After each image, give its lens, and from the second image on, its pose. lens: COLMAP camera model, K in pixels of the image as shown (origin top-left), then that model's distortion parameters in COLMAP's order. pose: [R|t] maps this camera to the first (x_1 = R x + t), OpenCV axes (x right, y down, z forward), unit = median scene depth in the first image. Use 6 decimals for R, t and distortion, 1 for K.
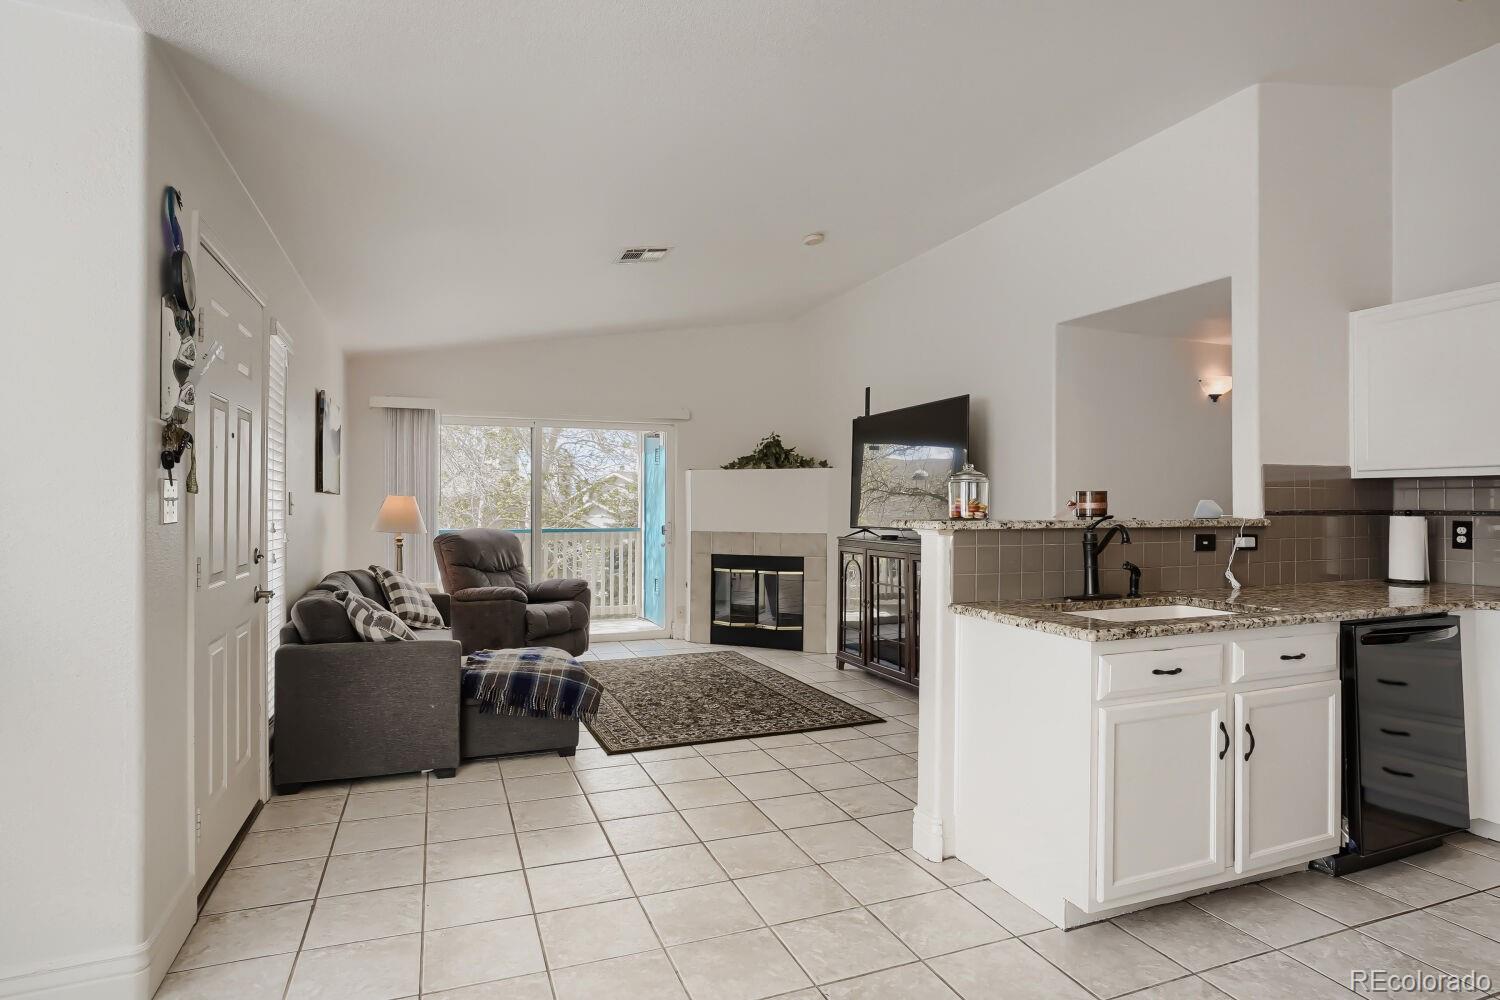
lens RADIAL K [[781.4, 0, 733.9], [0, 781.4, 491.8], [0, 0, 1]] dist [-0.056984, 0.023126]
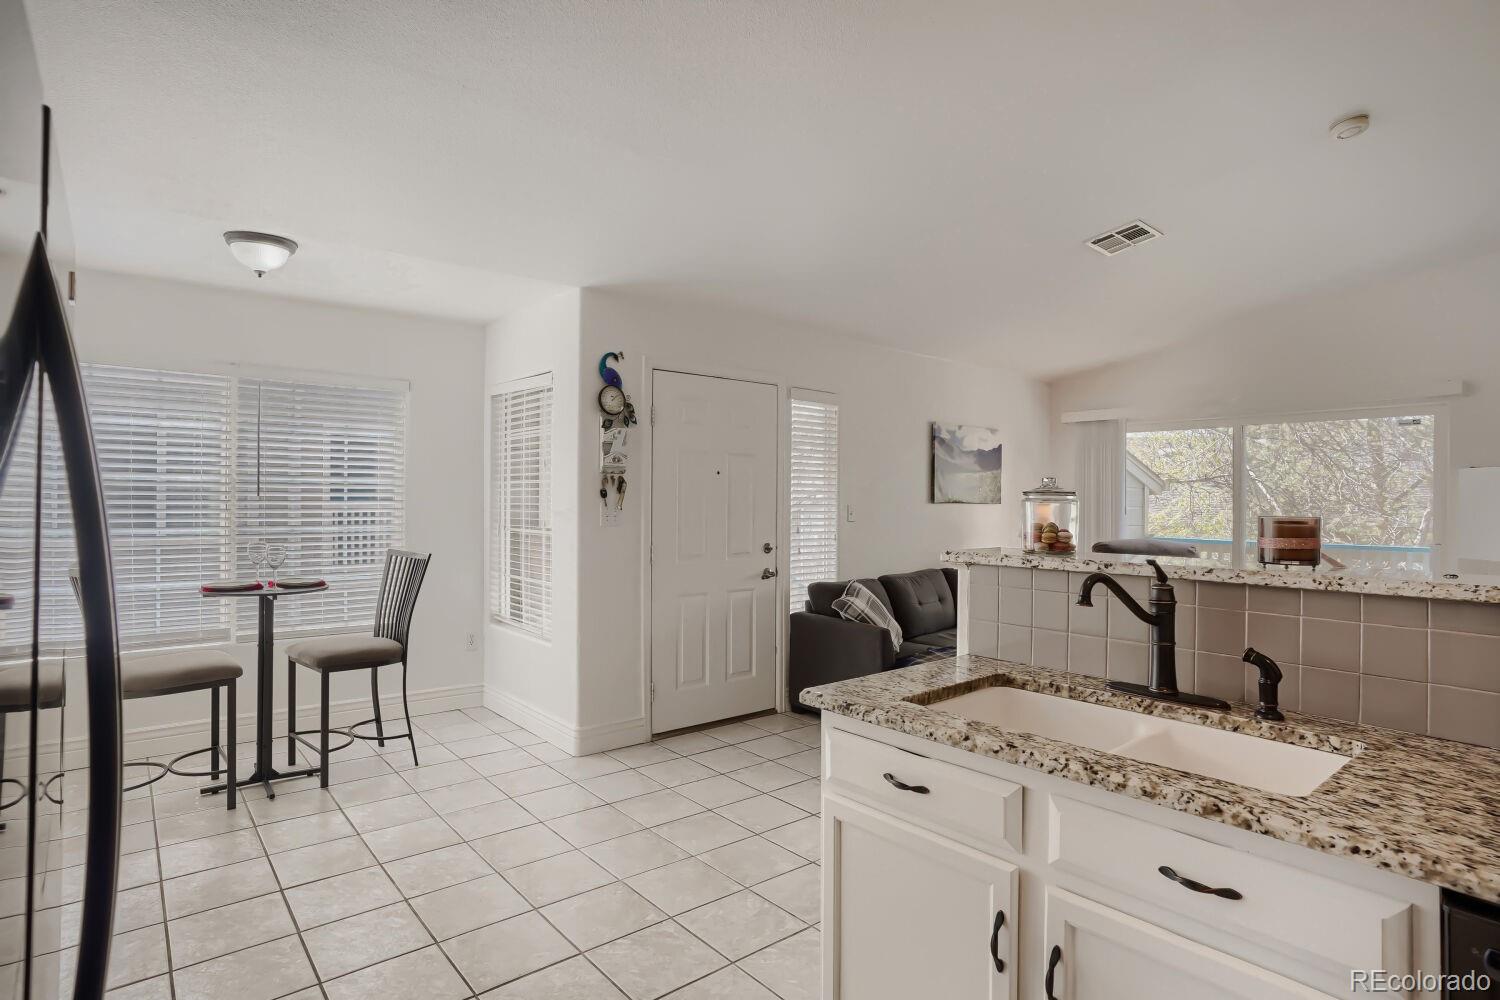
lens RADIAL K [[781.4, 0, 734.9], [0, 781.4, 497.0], [0, 0, 1]] dist [-0.056984, 0.023126]
pose [[0.318047, -0.006995, -0.948049, 0.585811], [0.015279, 0.999881, -0.002251, -0.013132], [0.947952, -0.013769, 0.318116, 0.313499]]
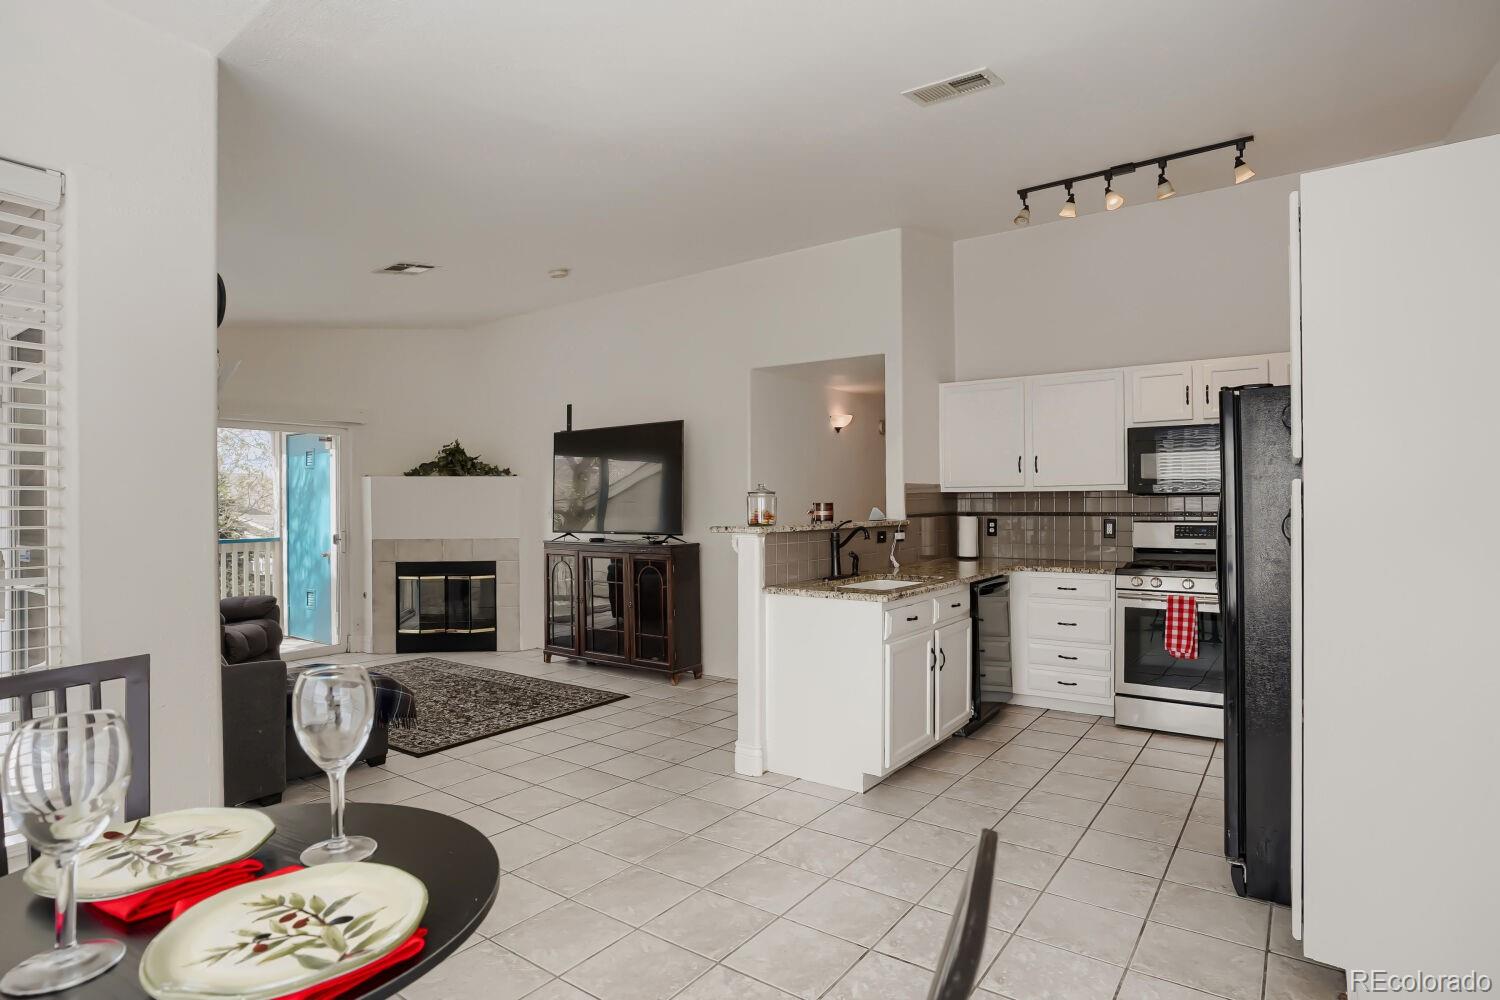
lens RADIAL K [[781.4, 0, 730.2], [0, 781.4, 508.5], [0, 0, 1]] dist [-0.056984, 0.023126]
pose [[0.845667, -0.011218, 0.533593, -0.305869], [0.000103, 0.999783, 0.020855, -0.013915], [-0.533711, -0.017582, 0.845484, -0.079271]]
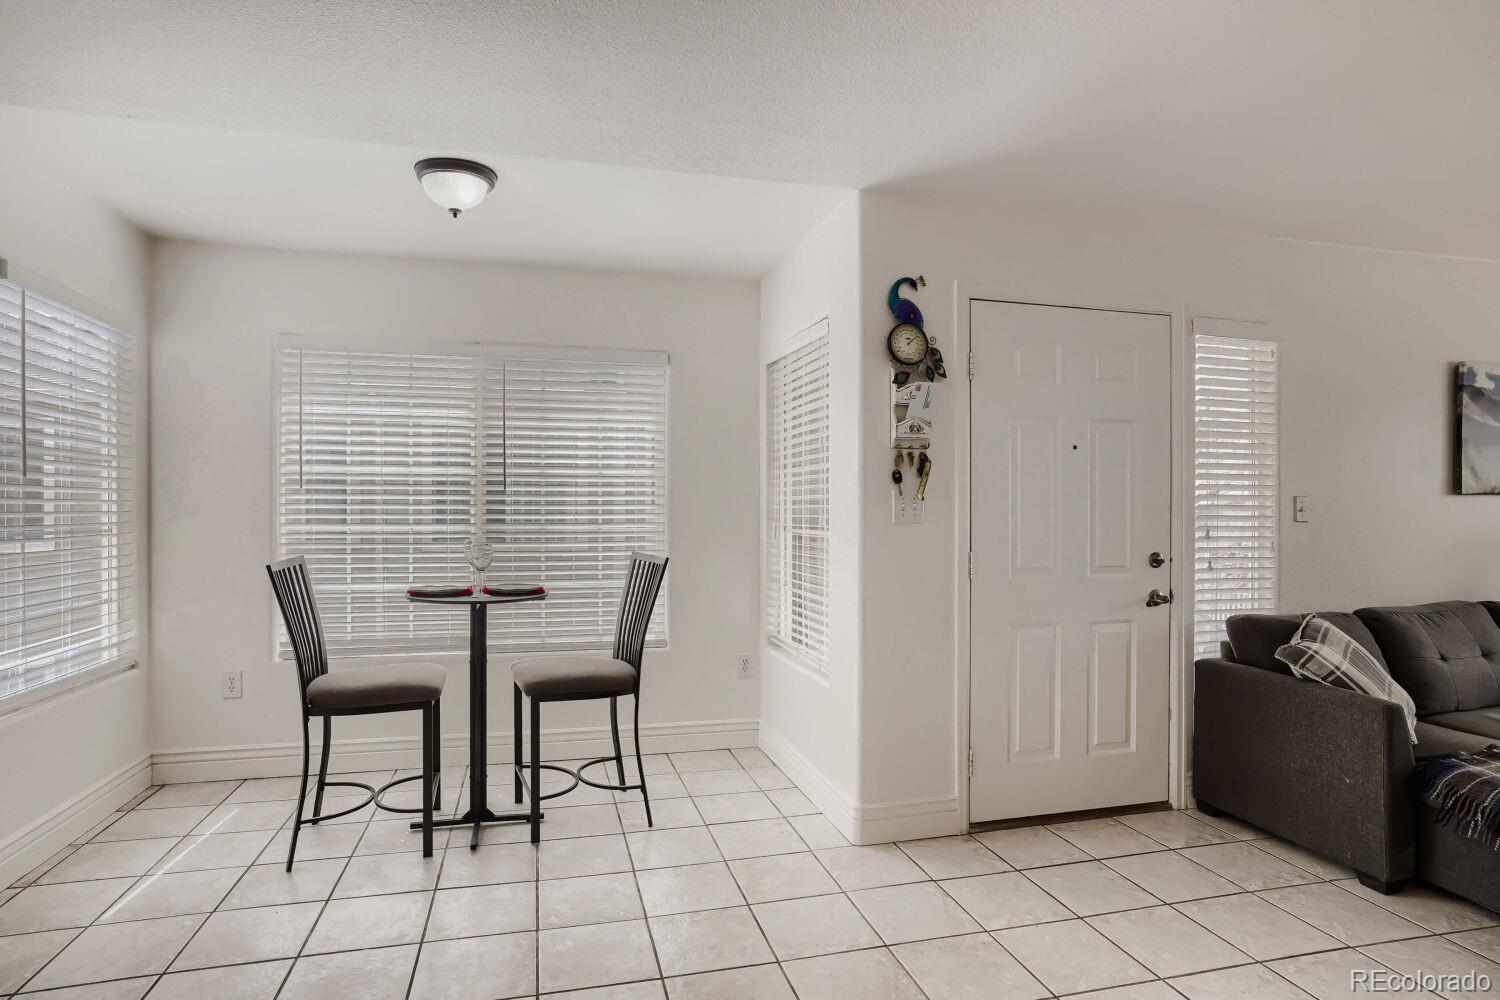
lens RADIAL K [[781.4, 0, 700.9], [0, 781.4, 515.0], [0, 0, 1]] dist [-0.056984, 0.023126]
pose [[-0.151851, 0.000620, -0.988403, 0.337889], [0.021451, 0.999766, -0.002669, 0.007415], [0.988171, -0.021607, -0.151829, 0.393140]]
